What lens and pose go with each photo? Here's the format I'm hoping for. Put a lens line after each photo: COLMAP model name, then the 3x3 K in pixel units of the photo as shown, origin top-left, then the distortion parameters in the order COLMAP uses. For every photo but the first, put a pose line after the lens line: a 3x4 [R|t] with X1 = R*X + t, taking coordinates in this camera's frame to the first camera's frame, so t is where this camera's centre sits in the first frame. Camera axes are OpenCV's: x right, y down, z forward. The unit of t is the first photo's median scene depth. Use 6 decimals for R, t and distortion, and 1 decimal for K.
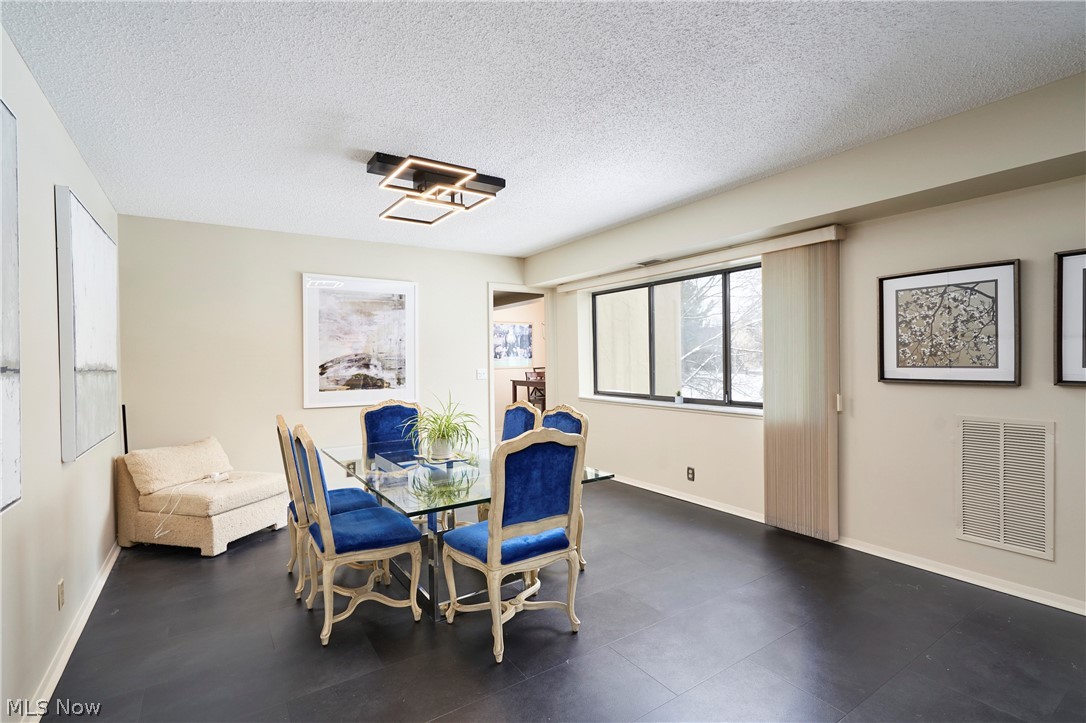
lens RADIAL K [[513.7, 0, 543.0], [0, 513.7, 361.5], [0, 0, 1]] dist [-0.002576, -0.000205]
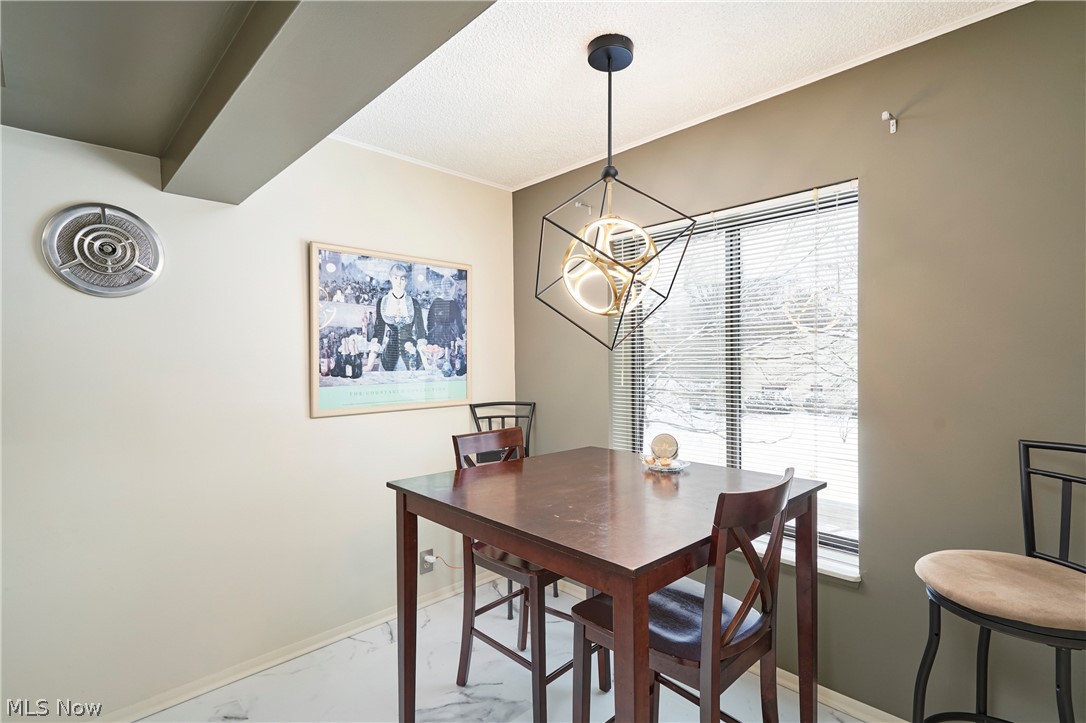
lens RADIAL K [[513.7, 0, 543.0], [0, 513.7, 361.5], [0, 0, 1]] dist [-0.002576, -0.000205]
pose [[0.981626, 0.000067, 0.190817, -0.036330], [0.001920, 0.999946, -0.010229, -0.011539], [-0.190807, 0.010408, 0.981572, 0.691099]]
